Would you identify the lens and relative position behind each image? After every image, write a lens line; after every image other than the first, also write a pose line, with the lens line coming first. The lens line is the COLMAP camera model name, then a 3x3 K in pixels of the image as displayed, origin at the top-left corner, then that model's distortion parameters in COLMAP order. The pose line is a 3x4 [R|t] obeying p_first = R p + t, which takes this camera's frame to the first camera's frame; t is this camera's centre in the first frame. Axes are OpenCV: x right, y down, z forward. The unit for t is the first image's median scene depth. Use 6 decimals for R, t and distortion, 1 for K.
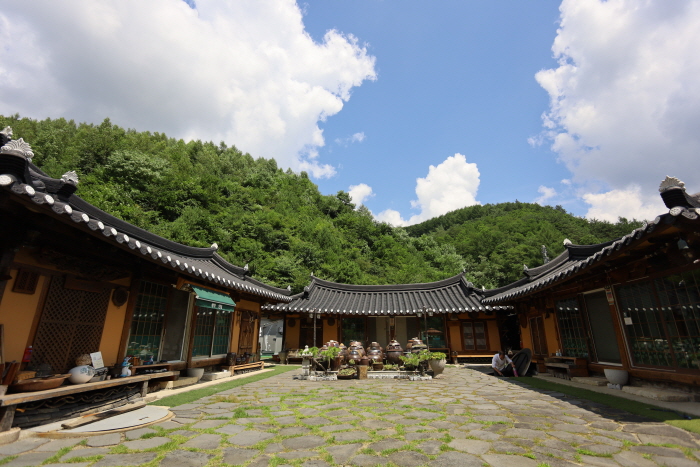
lens RADIAL K [[324.3, 0, 339.3], [0, 324.3, 232.7], [0, 0, 1]] dist [-0.019047, 0.000043]
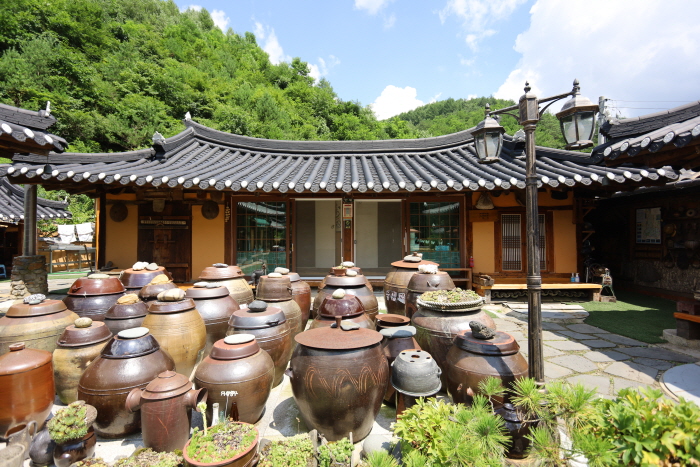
lens RADIAL K [[324.3, 0, 339.3], [0, 324.3, 232.7], [0, 0, 1]] dist [-0.019047, 0.000043]
pose [[0.993643, 0.000430, 0.112579, 0.037538], [-0.034342, 0.953487, 0.299470, 0.063561], [-0.107214, -0.301433, 0.947440, 0.212616]]
